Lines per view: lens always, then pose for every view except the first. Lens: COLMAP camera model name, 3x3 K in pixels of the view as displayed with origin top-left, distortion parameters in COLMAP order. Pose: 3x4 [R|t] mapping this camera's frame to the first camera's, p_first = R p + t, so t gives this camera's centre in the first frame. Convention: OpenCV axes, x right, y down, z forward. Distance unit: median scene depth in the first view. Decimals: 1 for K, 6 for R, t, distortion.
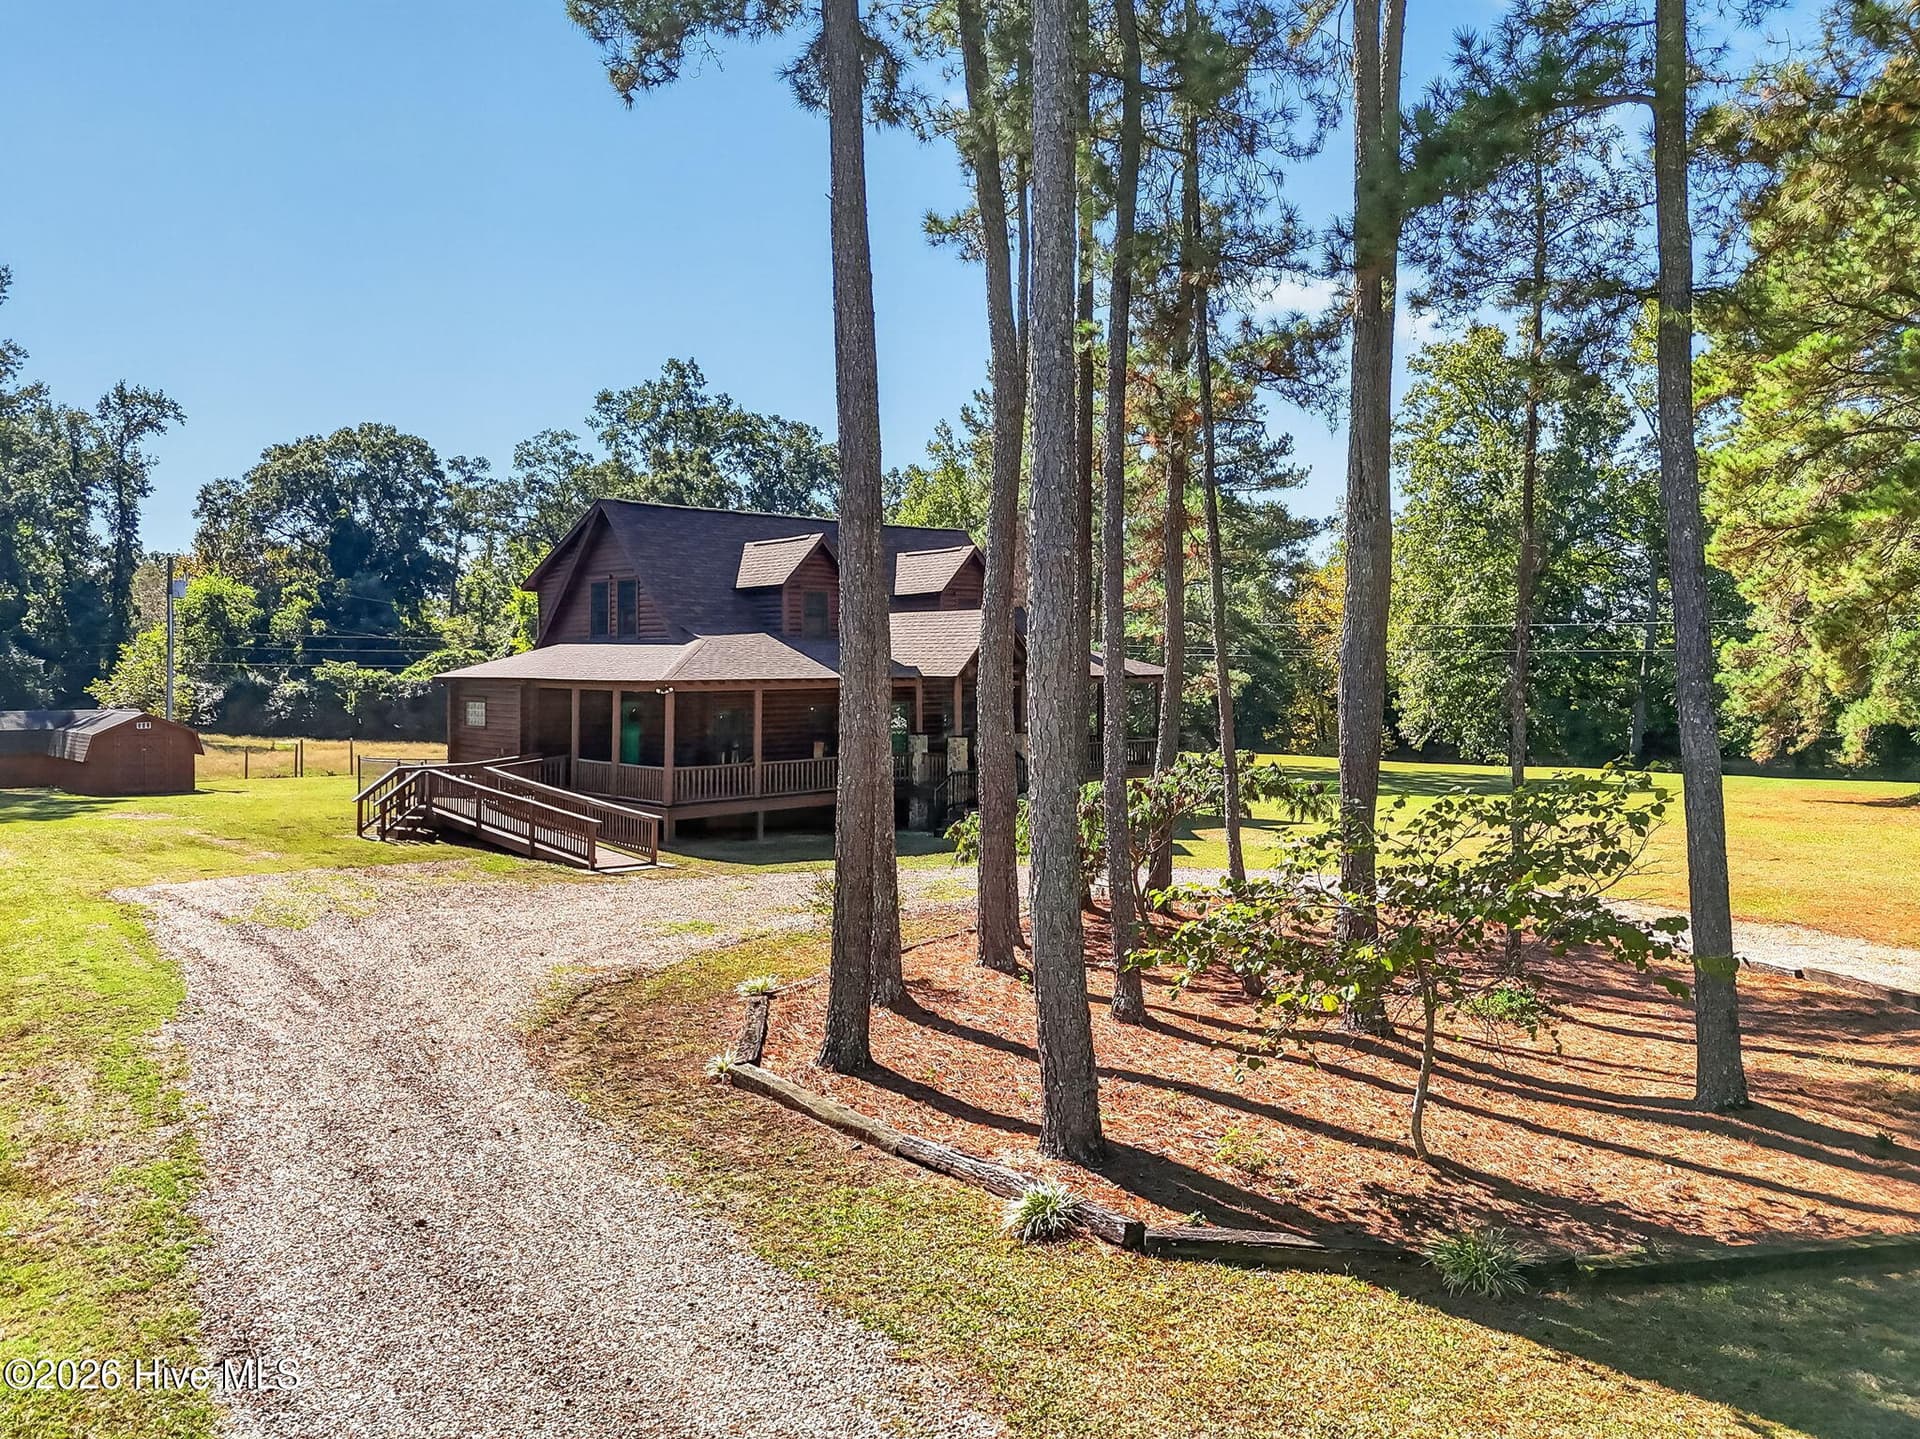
lens RADIAL K [[1409.3, 0, 959.0], [0, 1409.3, 676.6], [0, 0, 1]] dist [0.101510, -0.094519]
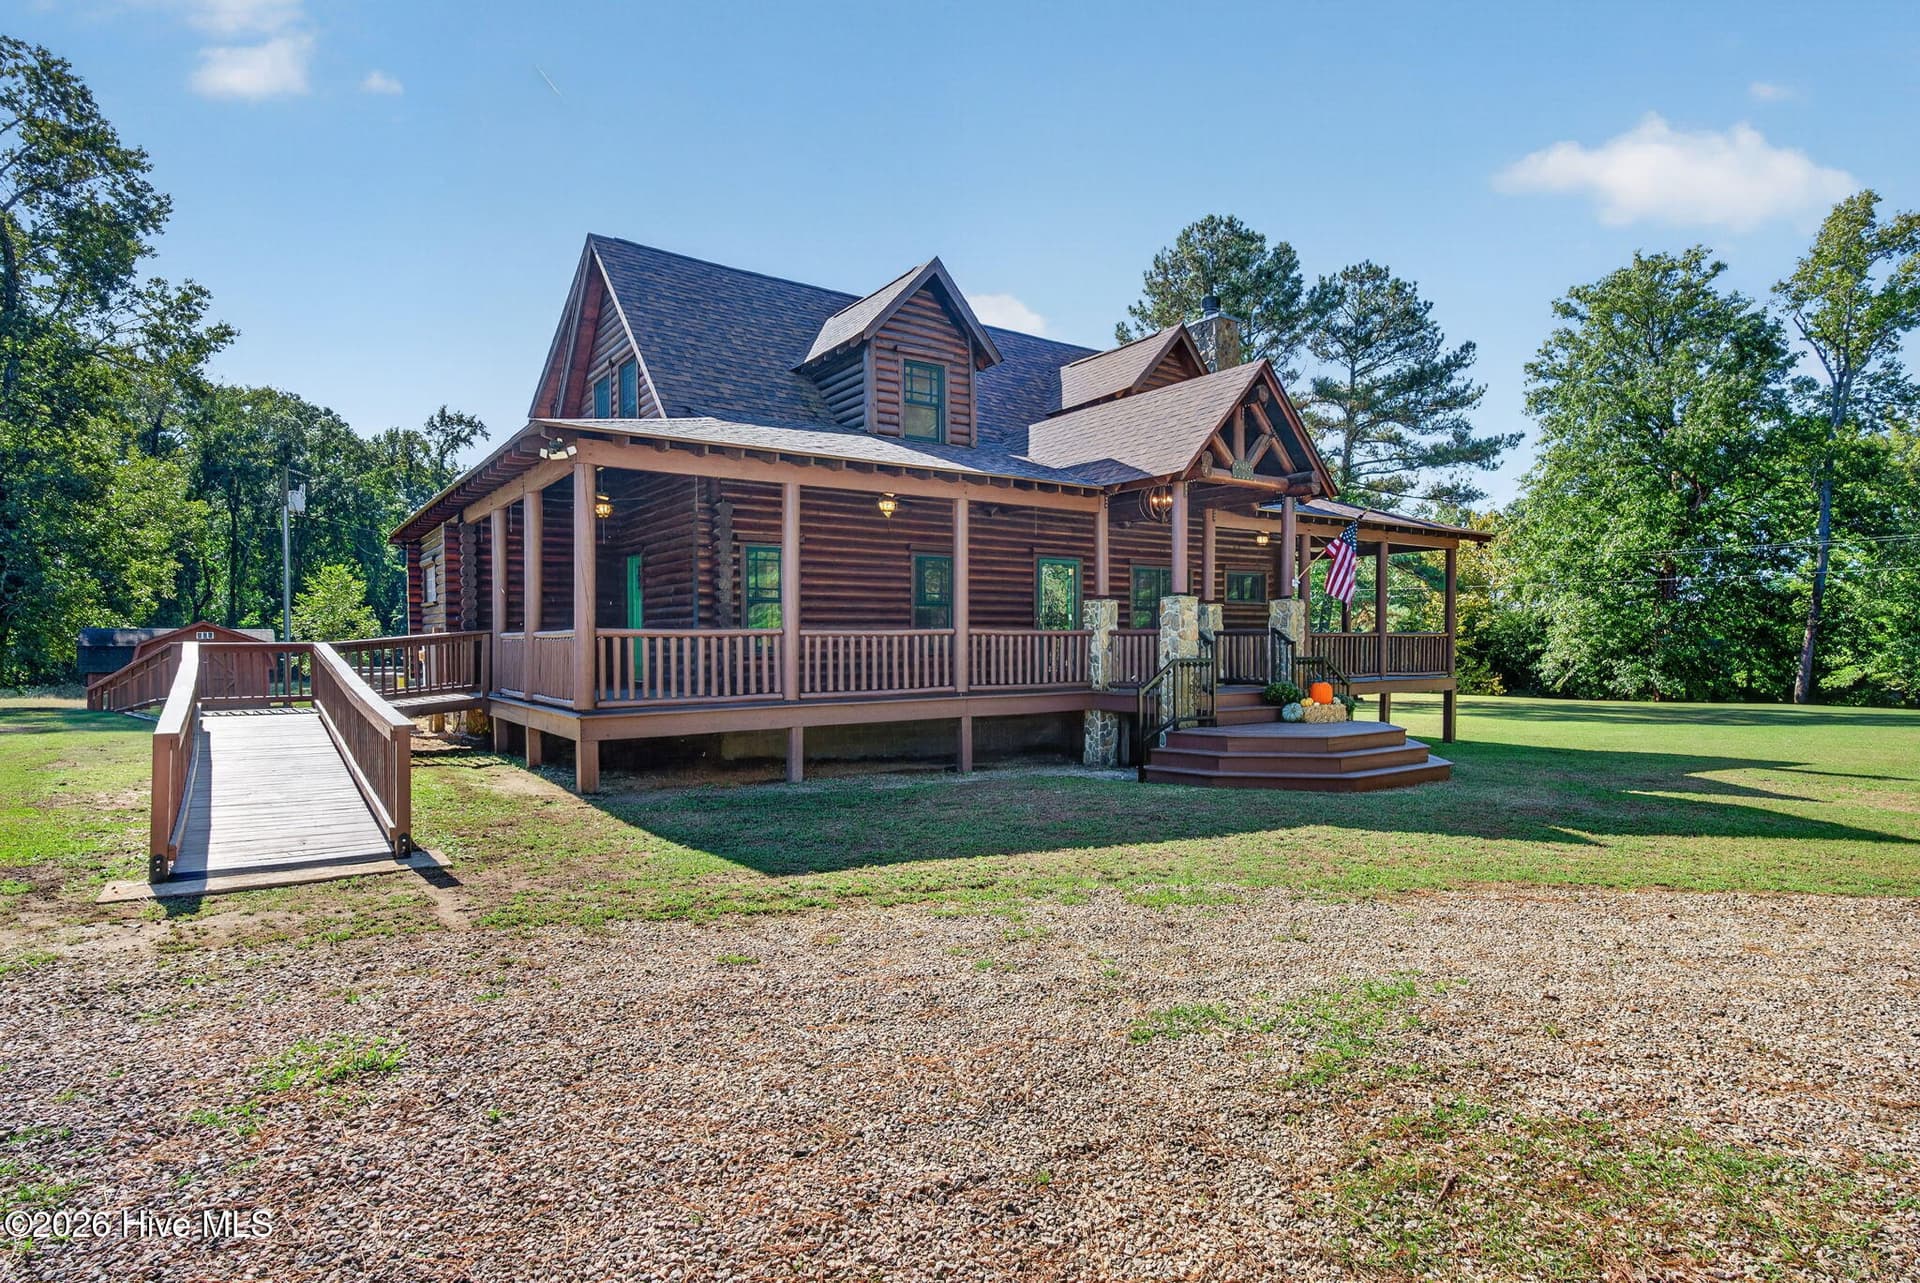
lens RADIAL K [[988.4, 0, 971.9], [0, 988.4, 679.0], [0, 0, 1]] dist [0.028059, 0.000515]
pose [[0.993537, 0.001106, -0.113503, -0.010091], [0.001655, 0.999705, 0.024230, 0.018270], [0.113496, -0.024261, 0.993242, 0.172152]]
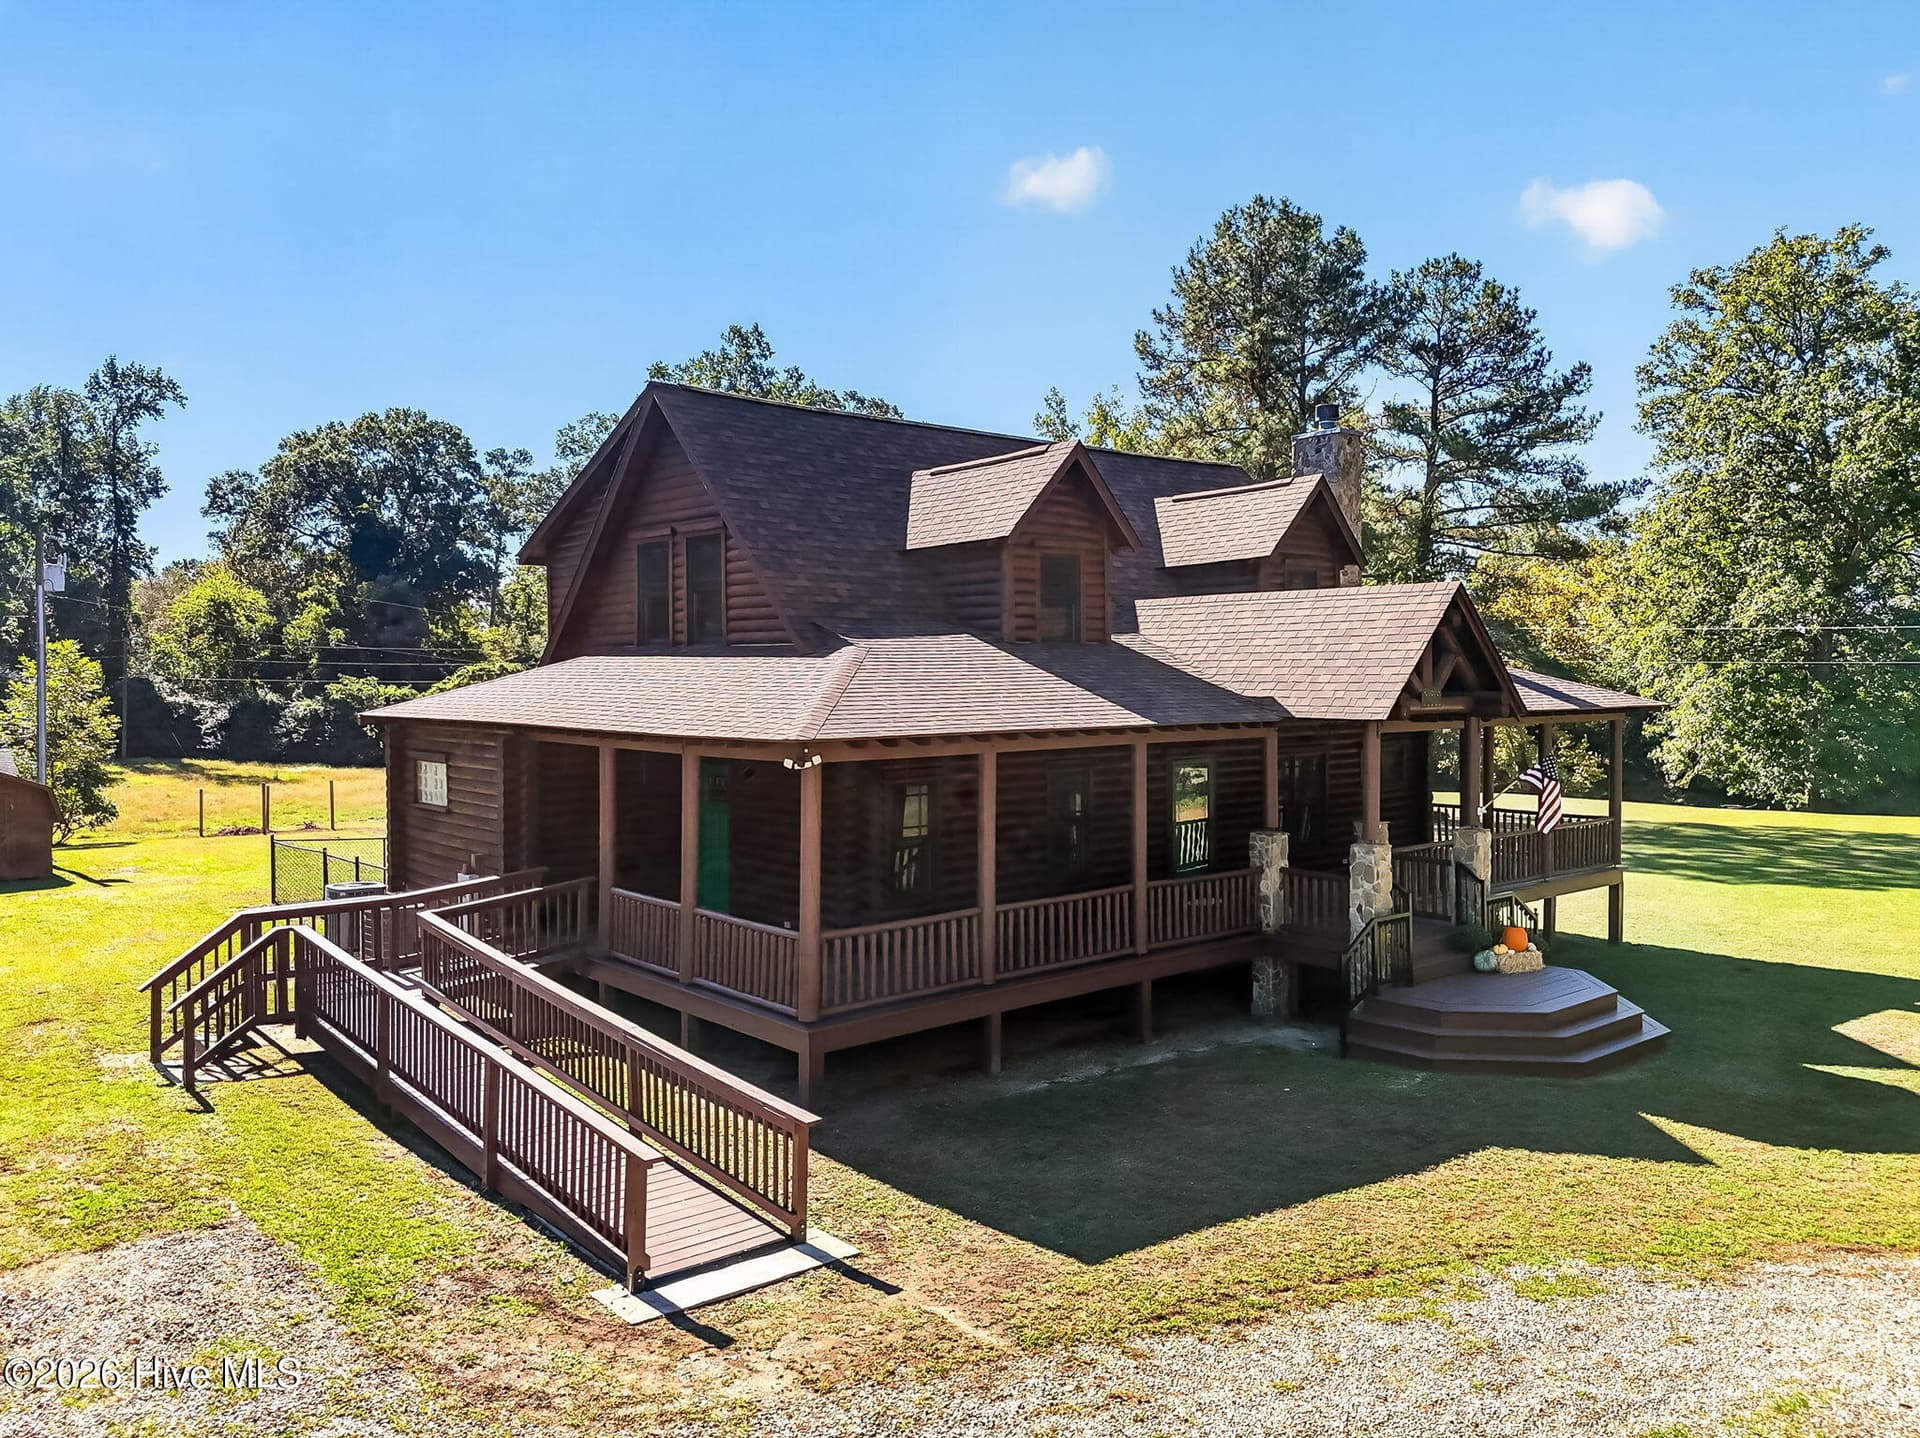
lens RADIAL K [[1402.8, 0, 954.9], [0, 1402.8, 713.9], [0, 0, 1]] dist [0.096892, -0.080432]
pose [[0.999305, -0.001109, -0.037258, -0.035571], [0.001809, 0.999822, 0.018760, -0.003227], [0.037230, -0.018814, 0.999130, 0.140141]]
